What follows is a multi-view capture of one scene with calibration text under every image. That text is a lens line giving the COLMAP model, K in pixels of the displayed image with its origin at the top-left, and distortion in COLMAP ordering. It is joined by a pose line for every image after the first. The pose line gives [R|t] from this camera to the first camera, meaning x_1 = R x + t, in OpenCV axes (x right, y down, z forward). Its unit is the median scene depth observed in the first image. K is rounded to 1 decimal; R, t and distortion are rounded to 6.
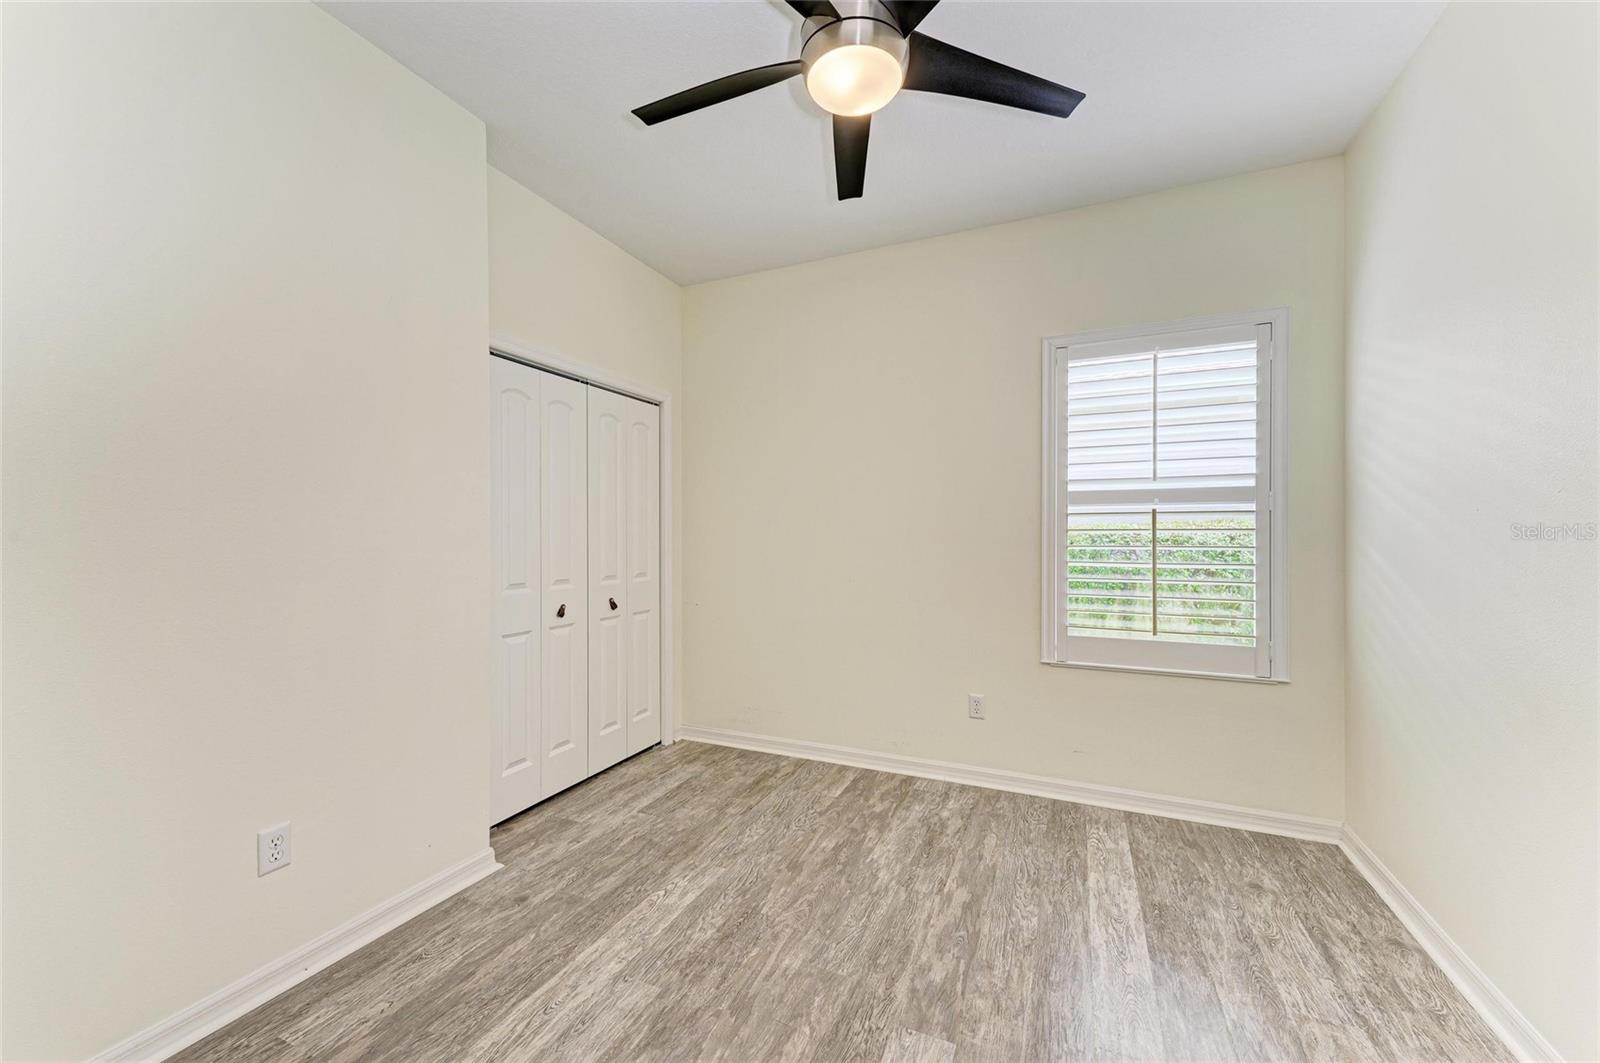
lens RADIAL K [[602.2, 0, 798.7], [0, 602.2, 535.5], [0, 0, 1]] dist [0.015955, -0.006235]
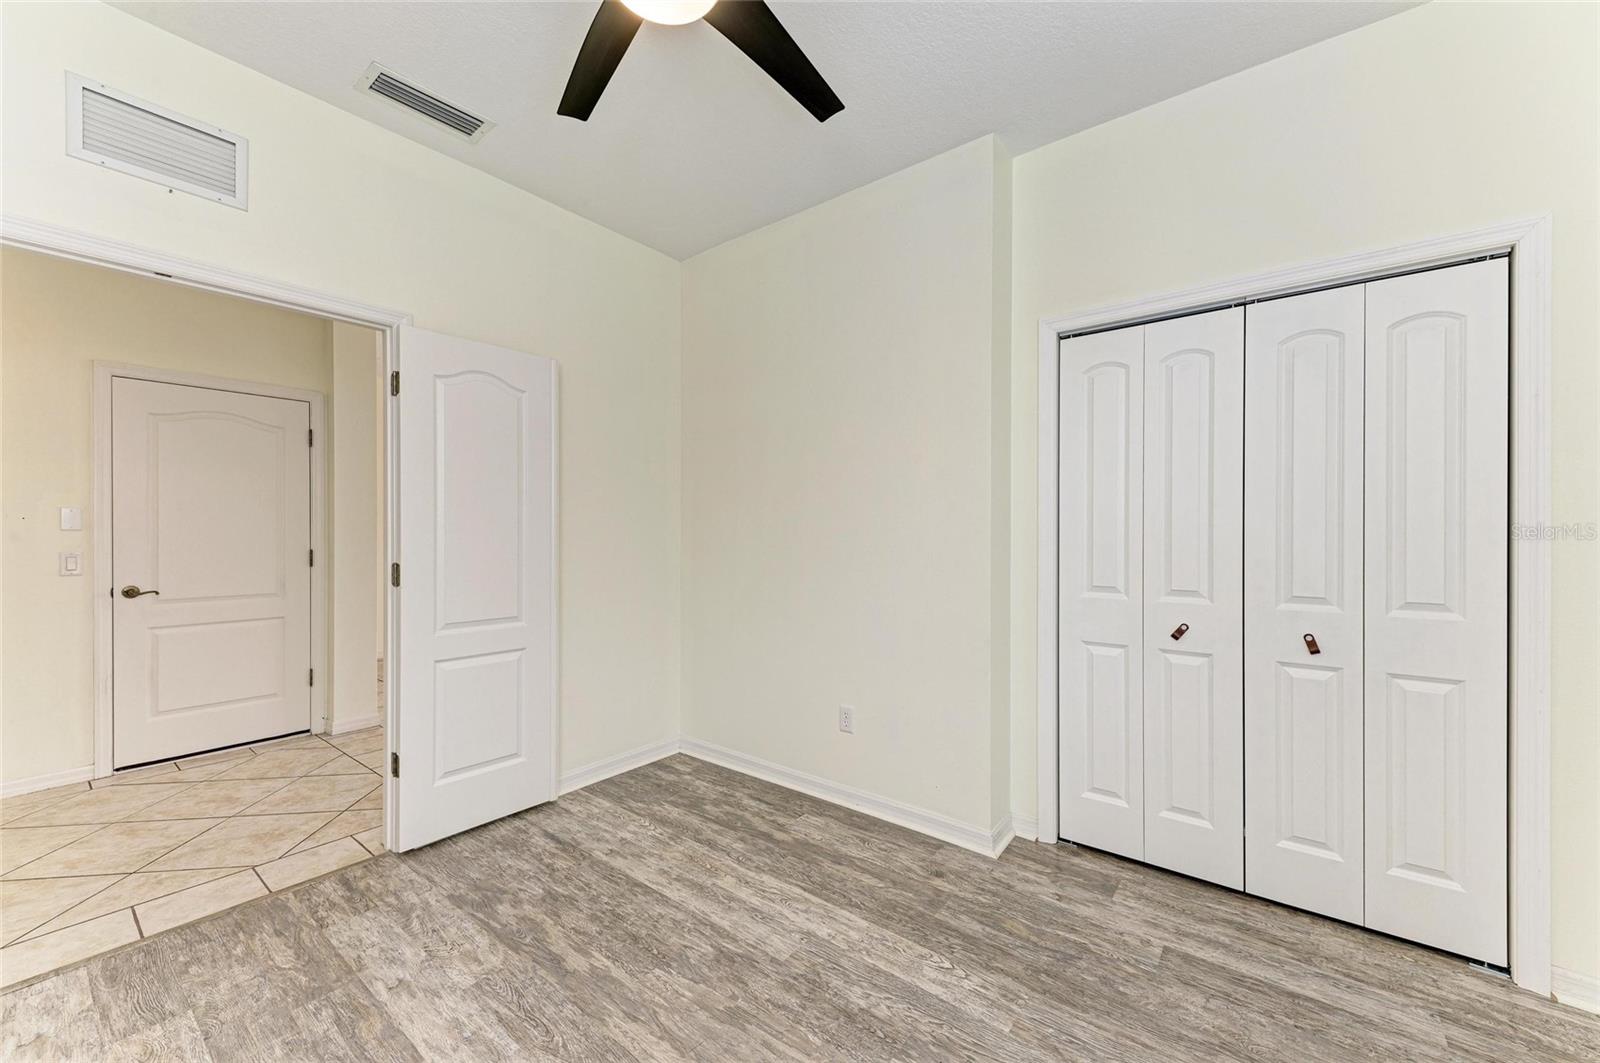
lens RADIAL K [[602.2, 0, 798.7], [0, 602.2, 535.5], [0, 0, 1]] dist [0.015955, -0.006235]
pose [[-0.224736, 0.005173, -0.974406, 0.543316], [-0.001198, 0.999984, 0.005585, 0.002786], [0.974419, 0.002422, -0.224726, 0.870052]]
